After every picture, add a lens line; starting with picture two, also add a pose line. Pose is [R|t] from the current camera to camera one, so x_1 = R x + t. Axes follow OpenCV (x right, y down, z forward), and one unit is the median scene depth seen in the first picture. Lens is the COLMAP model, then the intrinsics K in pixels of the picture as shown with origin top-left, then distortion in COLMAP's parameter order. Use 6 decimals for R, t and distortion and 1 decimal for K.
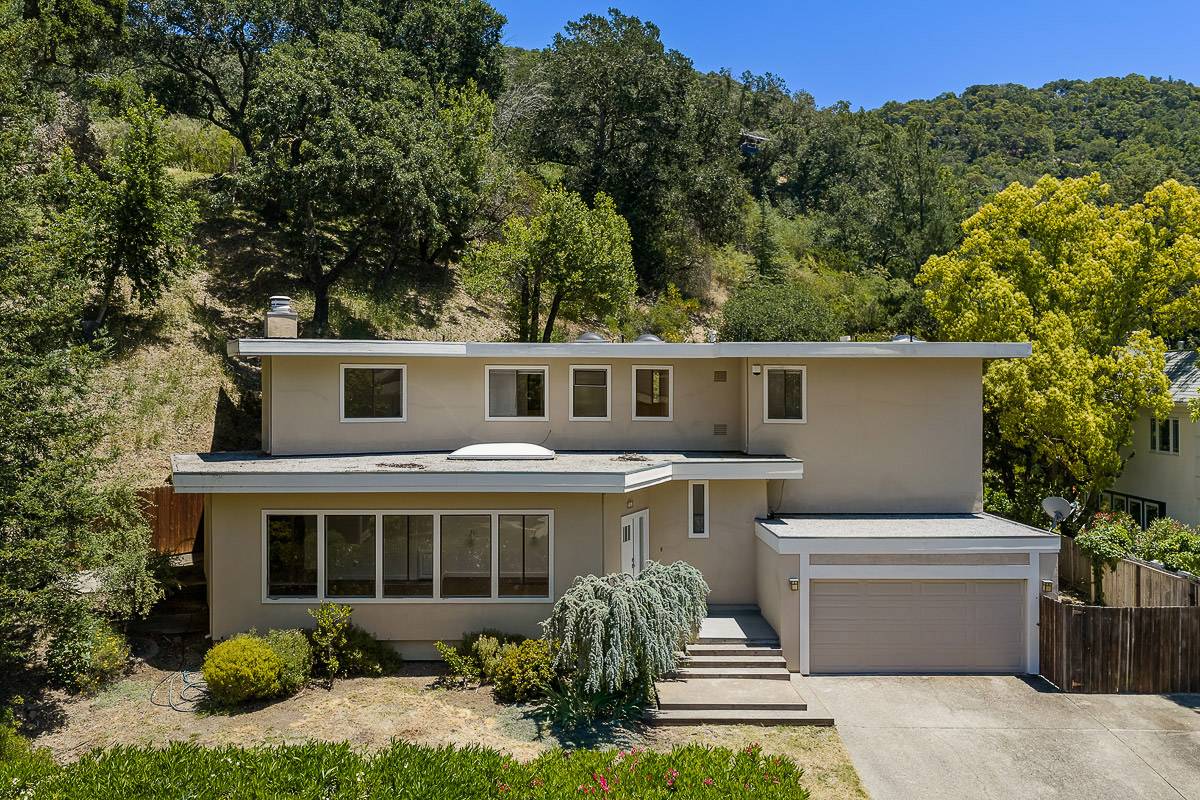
lens RADIAL K [[994.1, 0, 575.3], [0, 994.1, 401.7], [0, 0, 1]] dist [-0.000466, -0.002384]
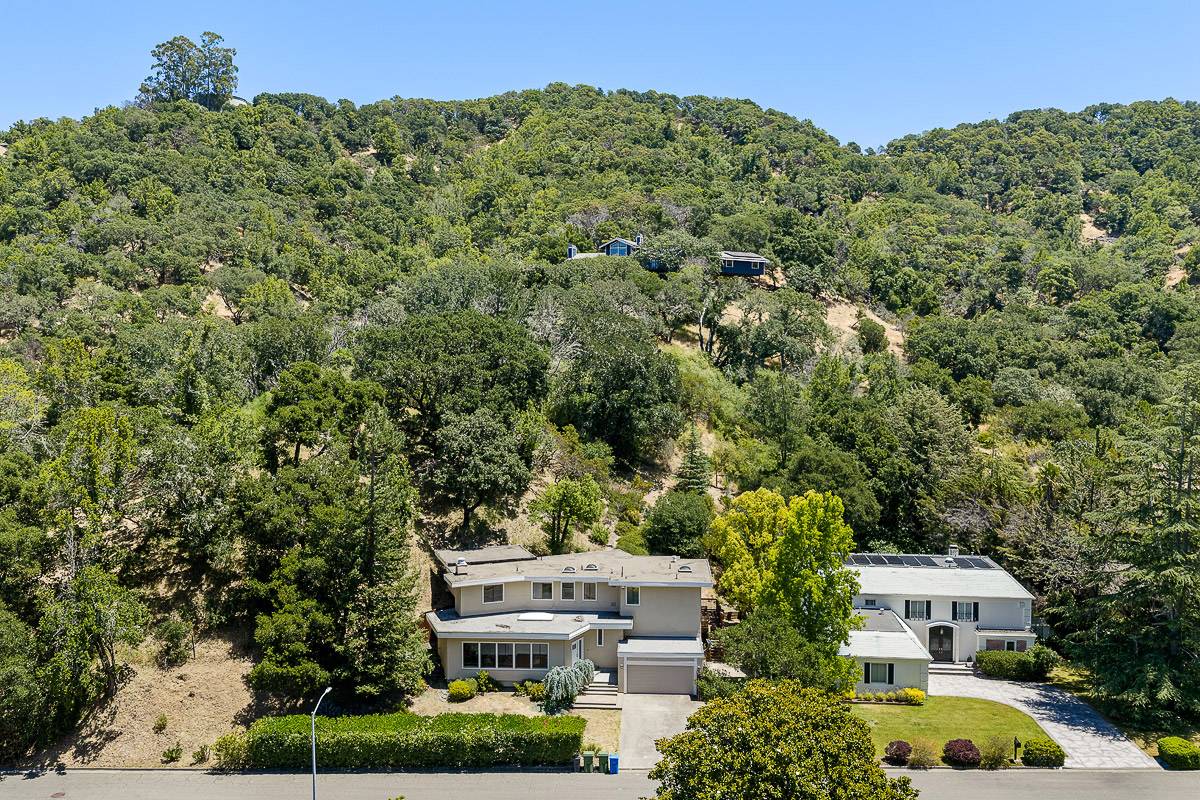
lens RADIAL K [[994.6, 0, 600.0], [0, 994.6, 400.0], [0, 0, 1]] dist [0.005353, -0.003049]
pose [[0.997967, 0.004253, -0.063593, 0.297538], [-0.001918, 0.999323, 0.036745, -0.688082], [0.063706, -0.036548, 0.997299, -1.897498]]
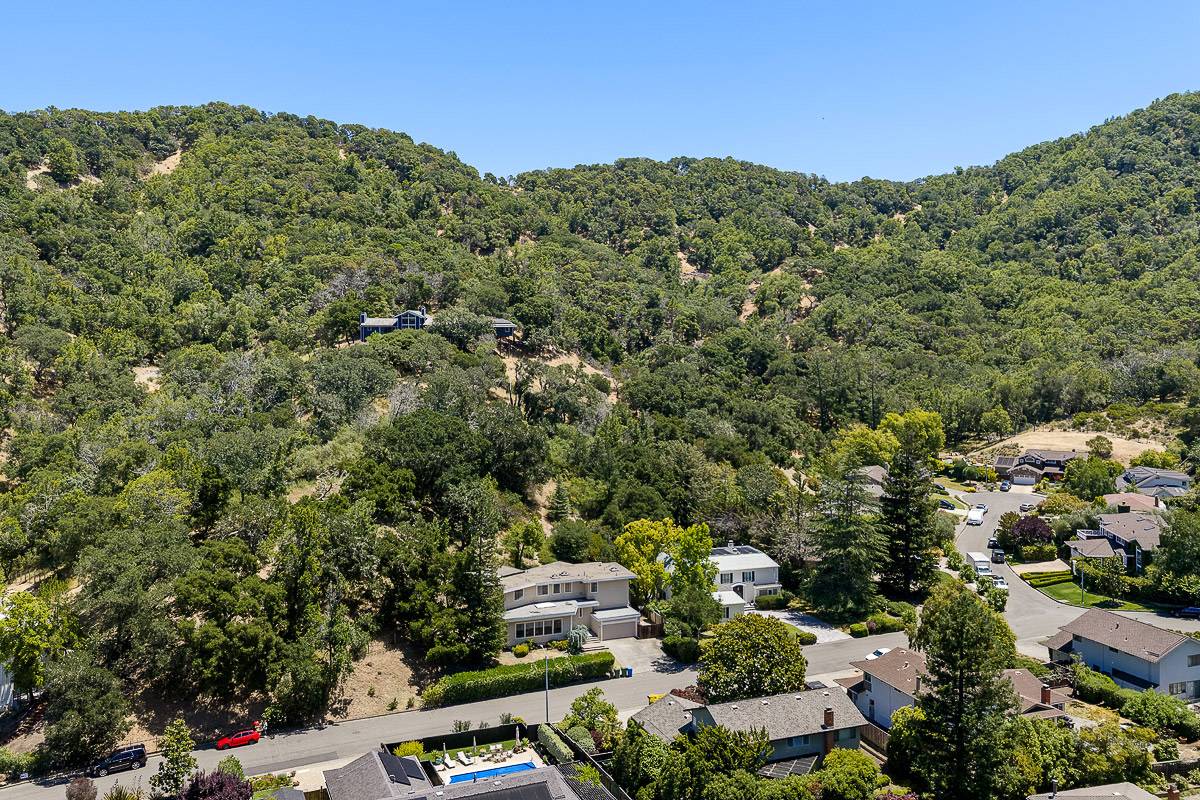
lens RADIAL K [[1023.2, 0, 603.0], [0, 1023.2, 336.7], [0, 0, 1]] dist [0.014610, -0.011417]
pose [[0.934791, -0.005062, 0.355161, -1.660983], [0.005035, 0.999987, 0.001000, -1.337263], [-0.355162, 0.000854, 0.934804, -4.083172]]
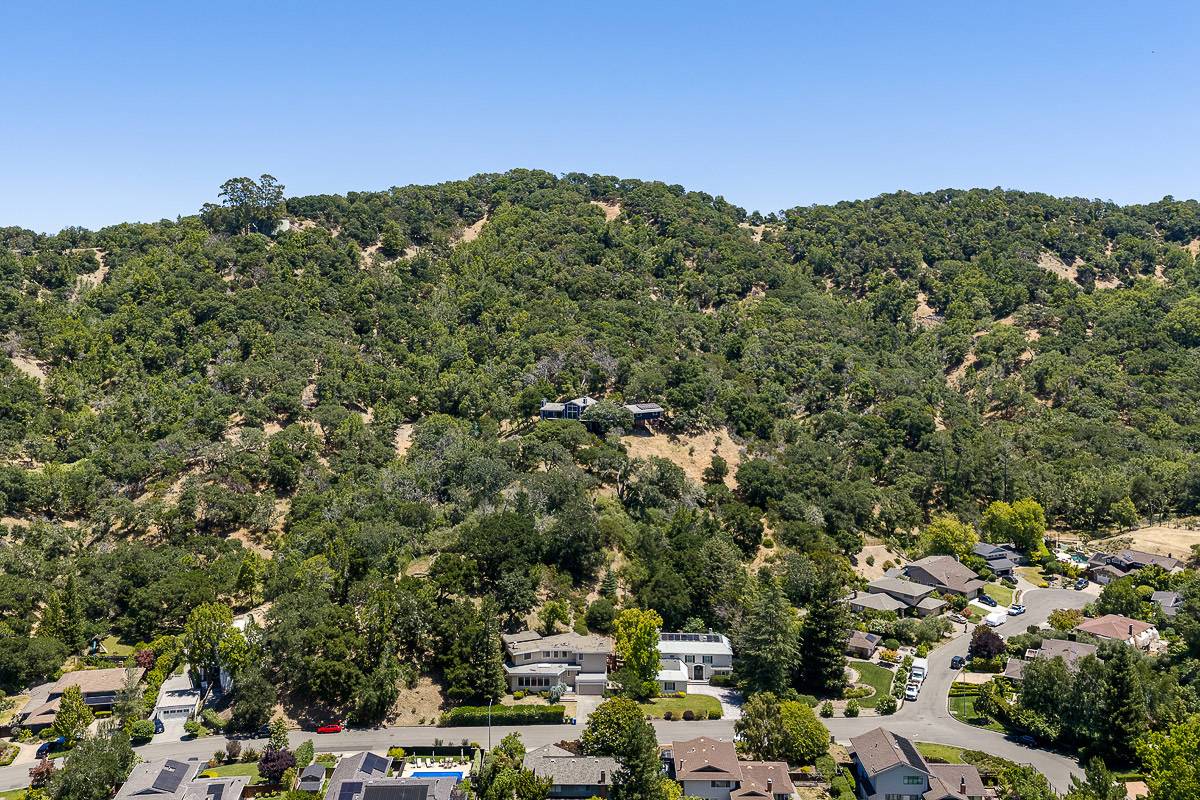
lens RADIAL K [[1046.2, 0, 605.1], [0, 1046.2, 286.8], [0, 0, 1]] dist [0.010922, -0.004915]
pose [[0.999964, 0.005357, -0.006606, 0.435653], [-0.005415, 0.999946, -0.008891, -2.801839], [0.006558, 0.008926, 0.999939, -7.147253]]
